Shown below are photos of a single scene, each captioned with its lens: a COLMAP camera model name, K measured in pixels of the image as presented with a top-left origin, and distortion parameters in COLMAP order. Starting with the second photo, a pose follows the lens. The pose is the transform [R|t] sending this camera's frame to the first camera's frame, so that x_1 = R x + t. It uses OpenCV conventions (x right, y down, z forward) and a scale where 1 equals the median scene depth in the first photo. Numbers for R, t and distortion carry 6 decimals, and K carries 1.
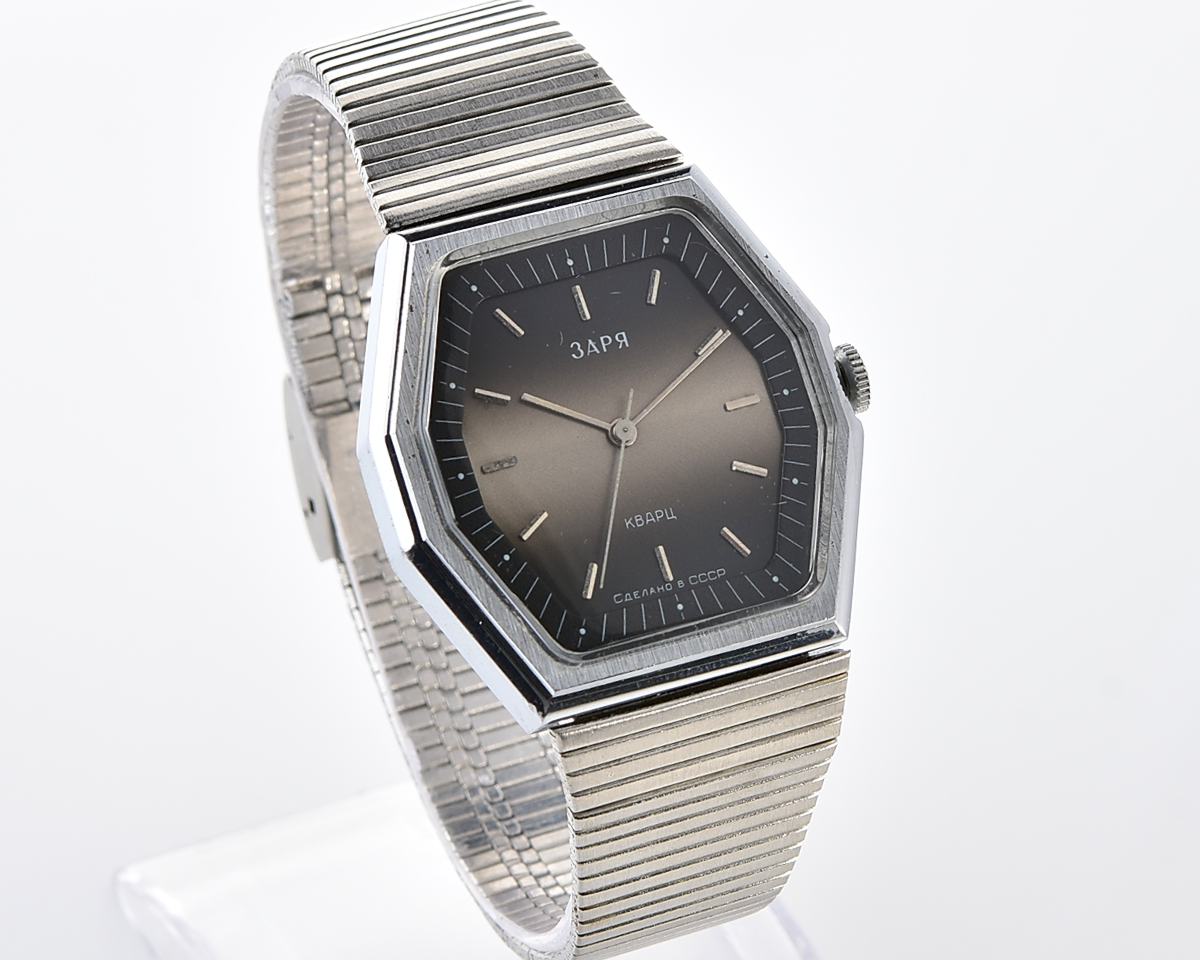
lens RADIAL K [[5730.9, 0, 600.0], [0, 5730.9, 480.0], [0, 0, 1]] dist [0.402494, 7.370222]
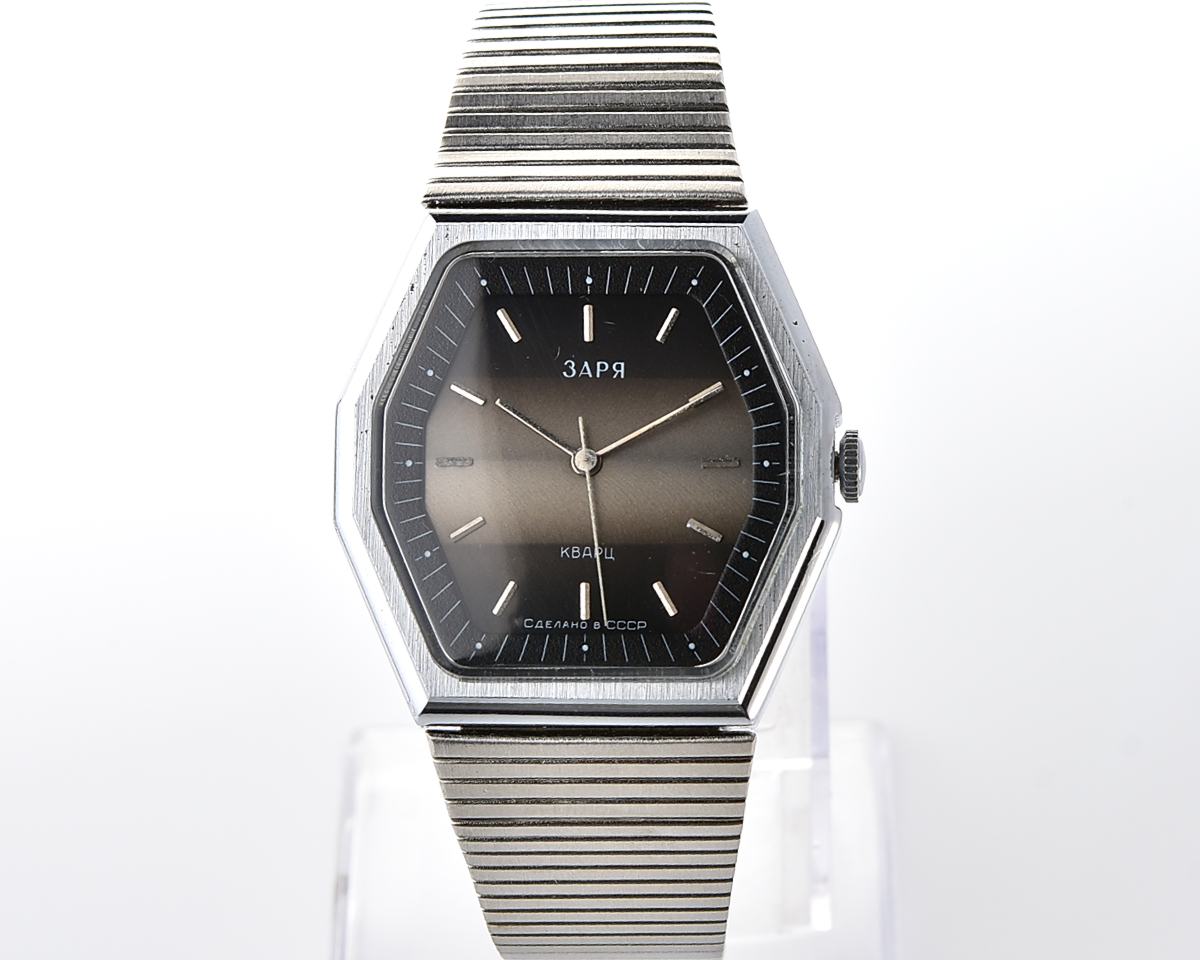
lens RADIAL K [[5730.9, 0, 600.0], [0, 5730.9, 480.0], [0, 0, 1]] dist [0.402494, 7.370222]
pose [[0.900581, 0.253317, -0.353249, 0.353540], [-0.236387, 0.967382, 0.091064, -0.095109], [0.364794, 0.001493, 0.931087, 0.084281]]
